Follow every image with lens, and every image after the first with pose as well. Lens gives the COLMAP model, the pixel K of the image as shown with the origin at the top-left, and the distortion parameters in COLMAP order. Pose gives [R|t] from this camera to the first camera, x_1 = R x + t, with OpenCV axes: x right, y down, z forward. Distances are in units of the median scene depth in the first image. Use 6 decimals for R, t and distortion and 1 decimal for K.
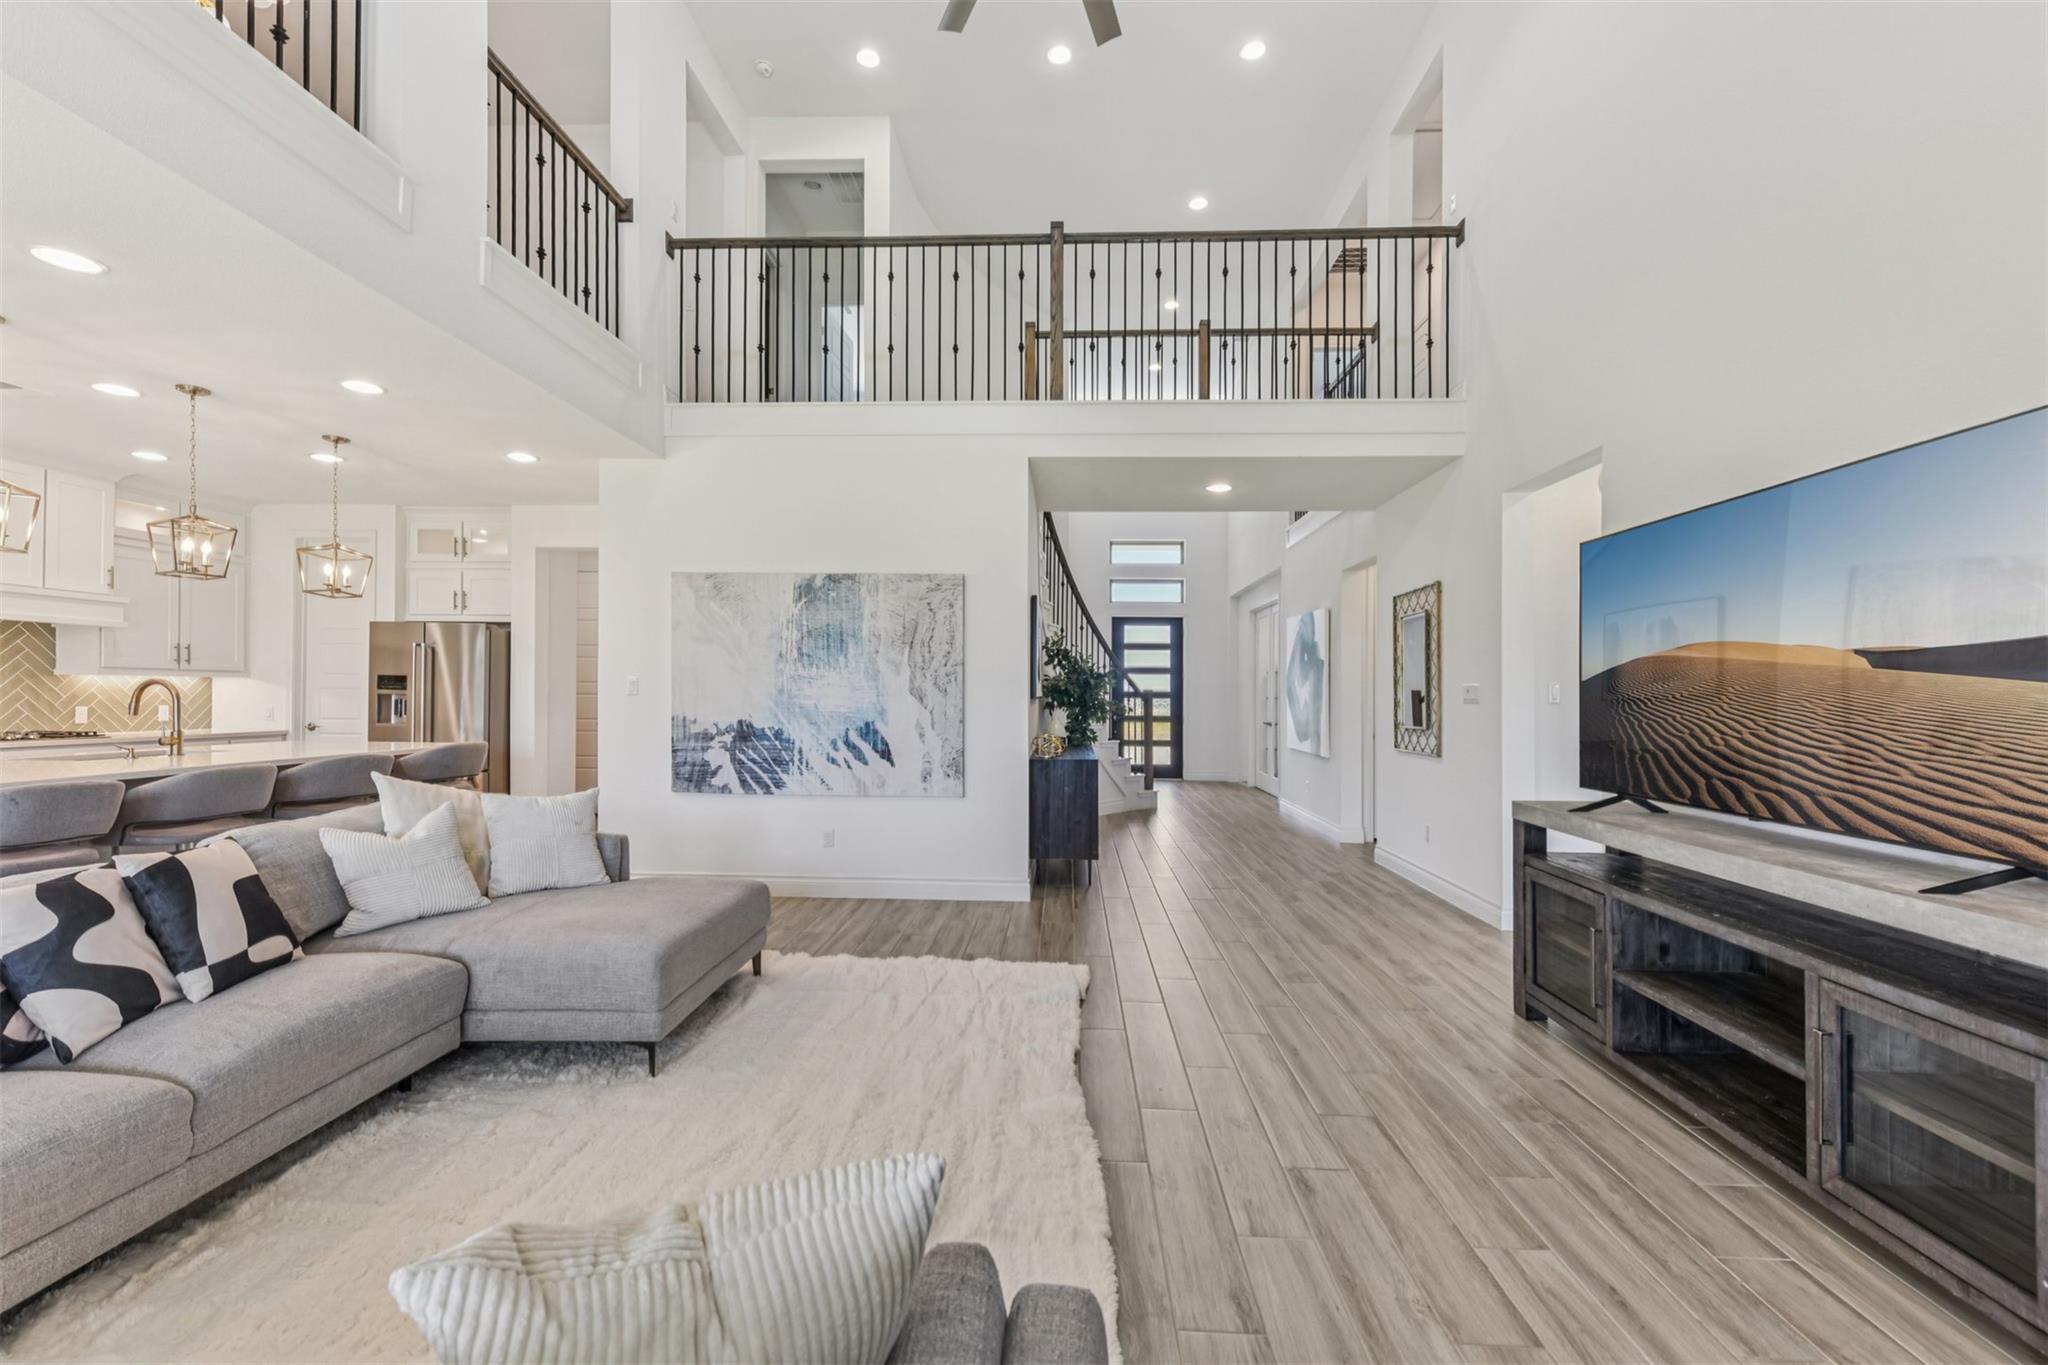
lens RADIAL K [[850.0, 0, 1032.2], [0, 850.0, 692.7], [0, 0, 1]] dist [0.002516, -0.000155]
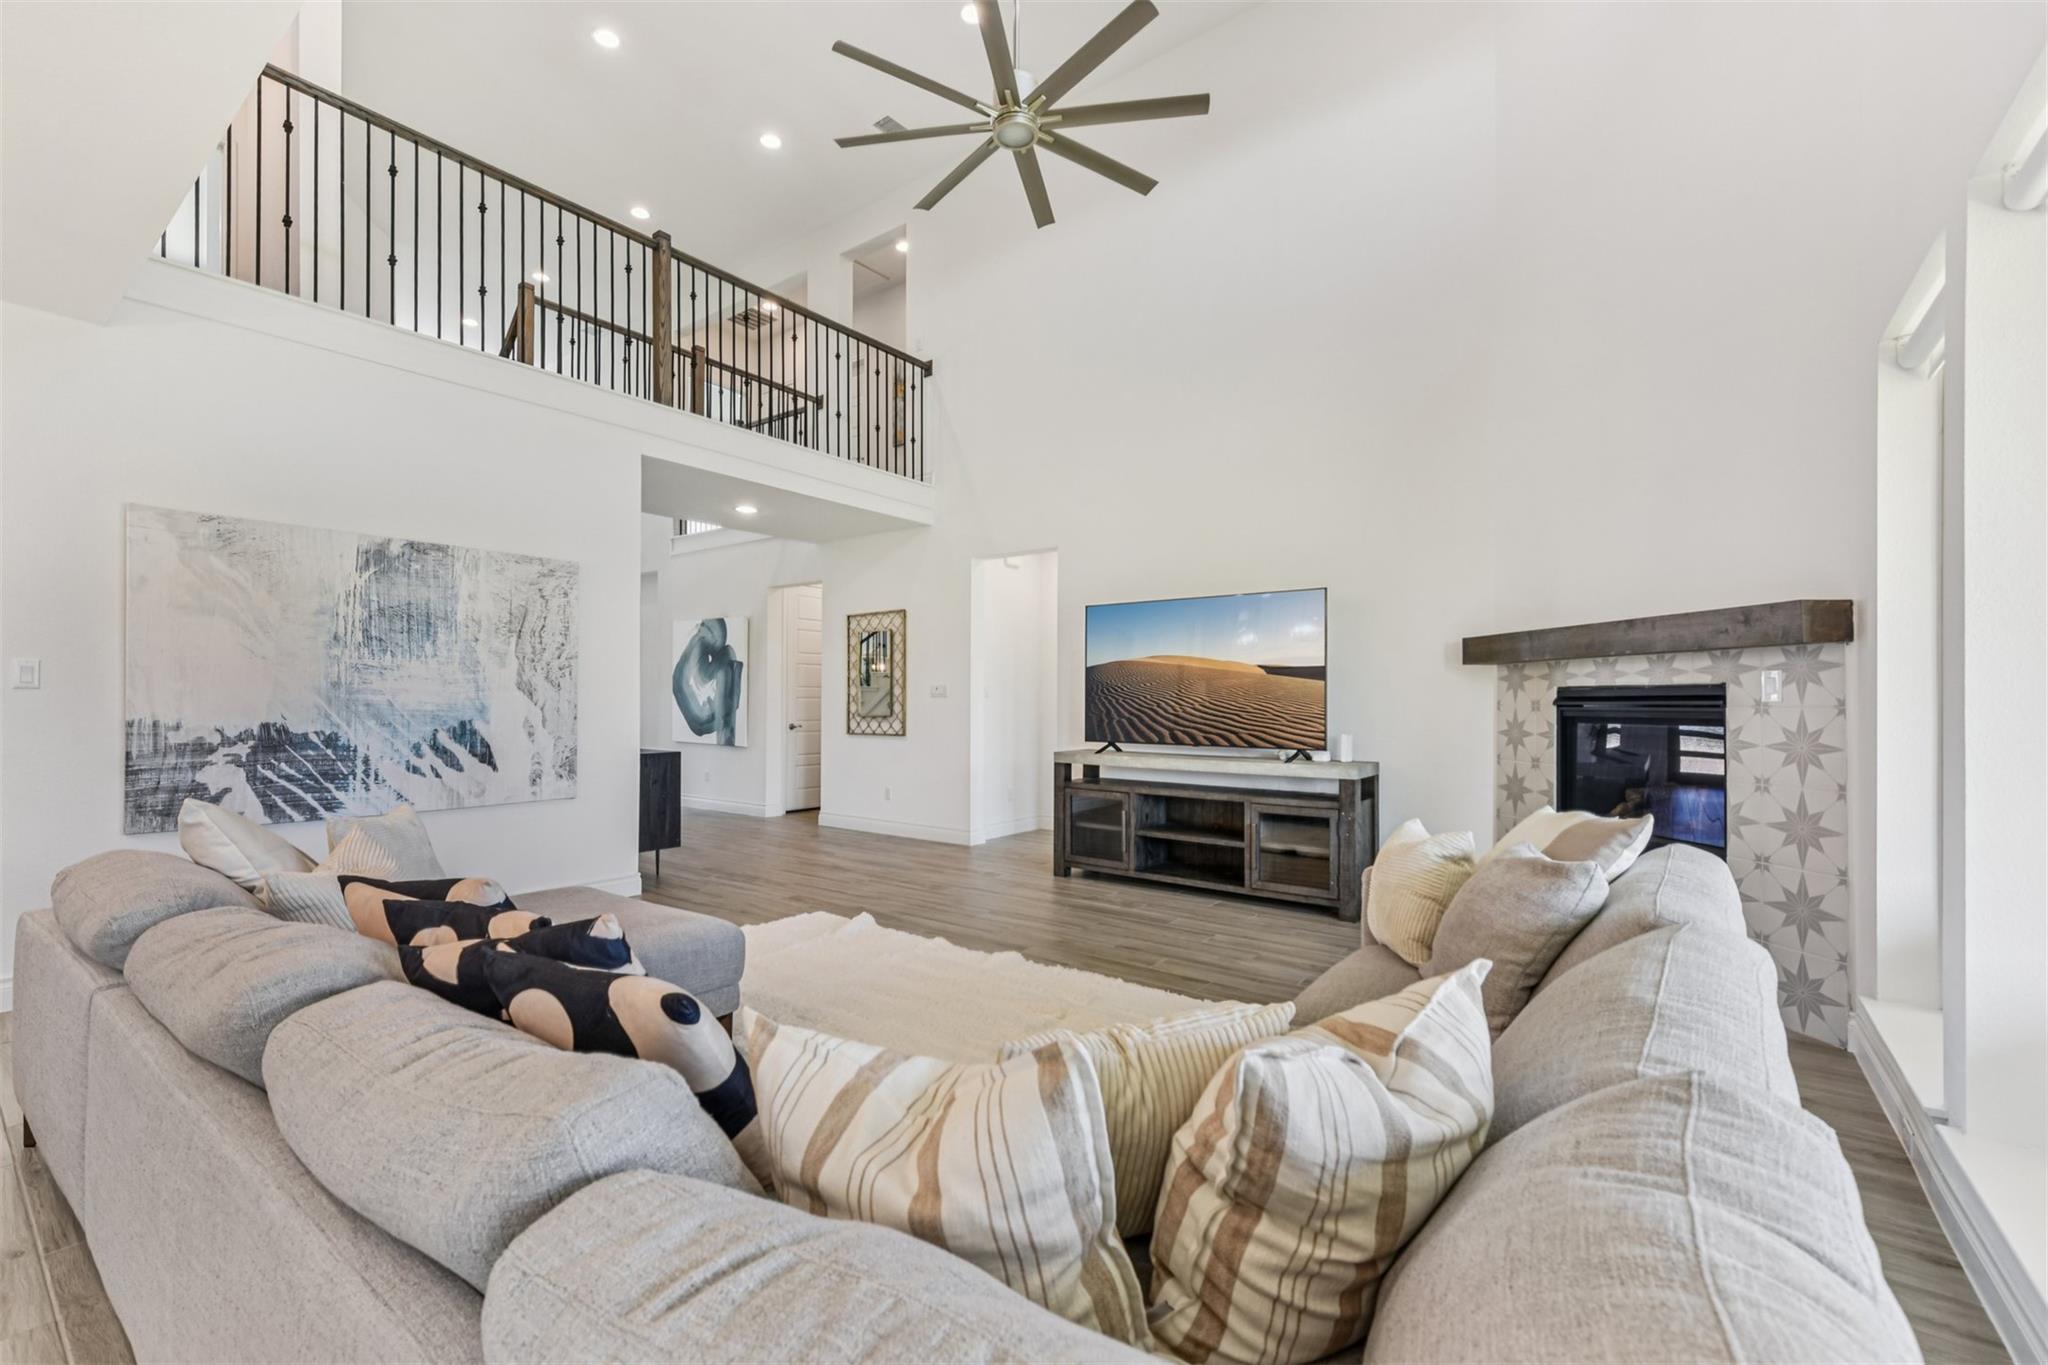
lens RADIAL K [[855.6, 0, 1017.3], [0, 855.6, 693.1], [0, 0, 1]] dist [0.003272, -0.000325]
pose [[0.576023, 0.000175, 0.817433, -0.574672], [-0.000157, 1.000000, -0.000104, 0.006292], [-0.817433, -0.000069, 0.576023, 0.048755]]
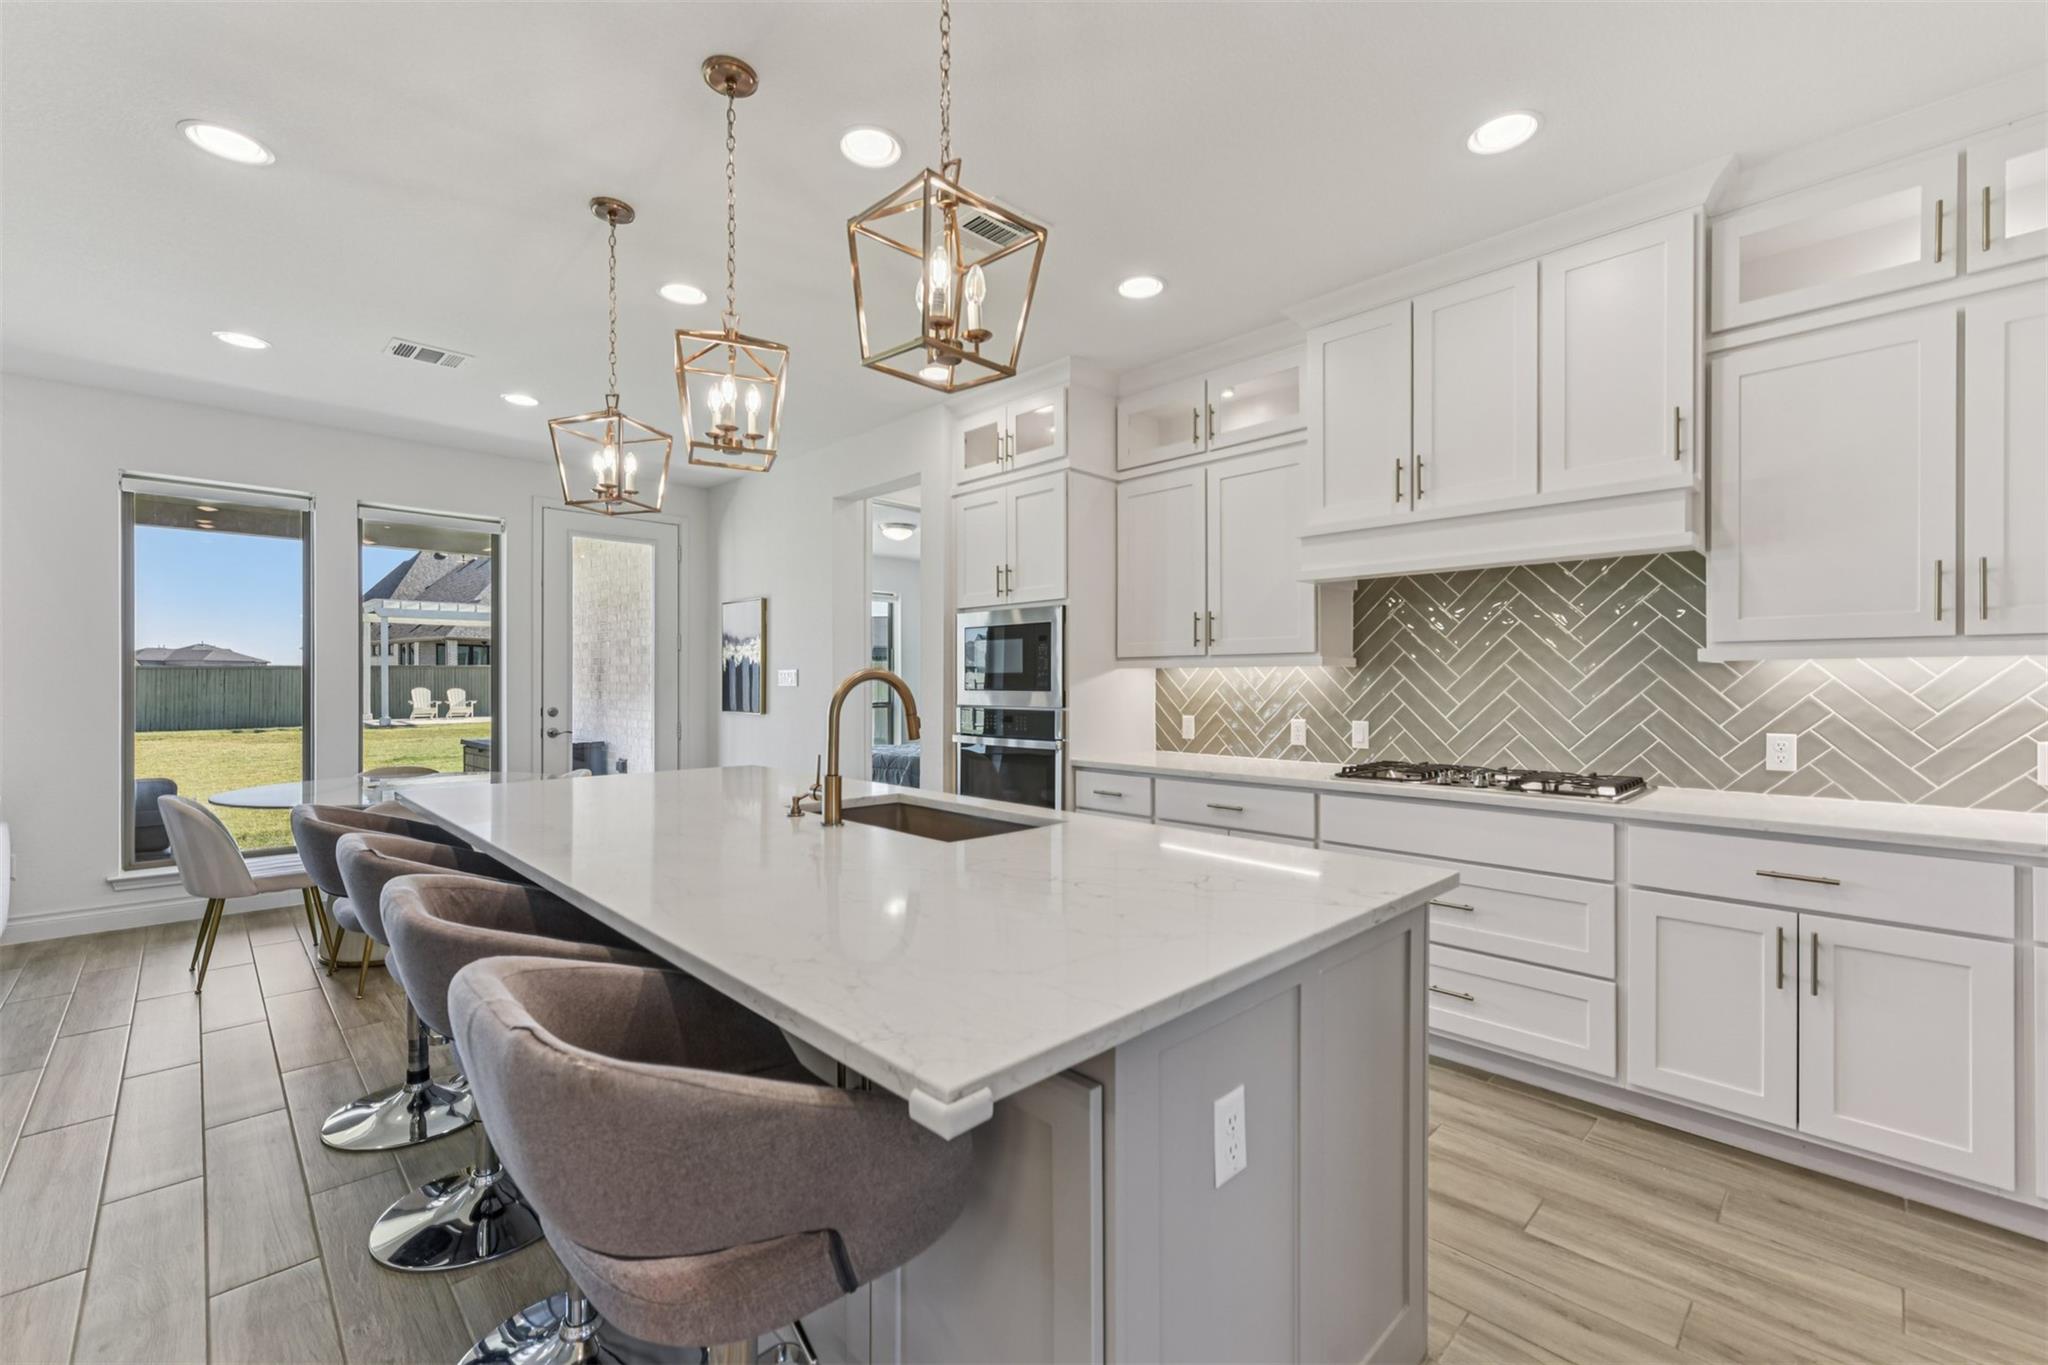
lens RADIAL K [[847.2, 0, 1024.0], [0, 847.2, 686.9], [0, 0, 1]] dist [0.002400, 0.000075]
pose [[-0.687768, -0.008619, -0.725879, -0.595455], [-0.007422, 0.999961, -0.004841, -0.002910], [0.725892, 0.002058, -0.687805, 1.151385]]
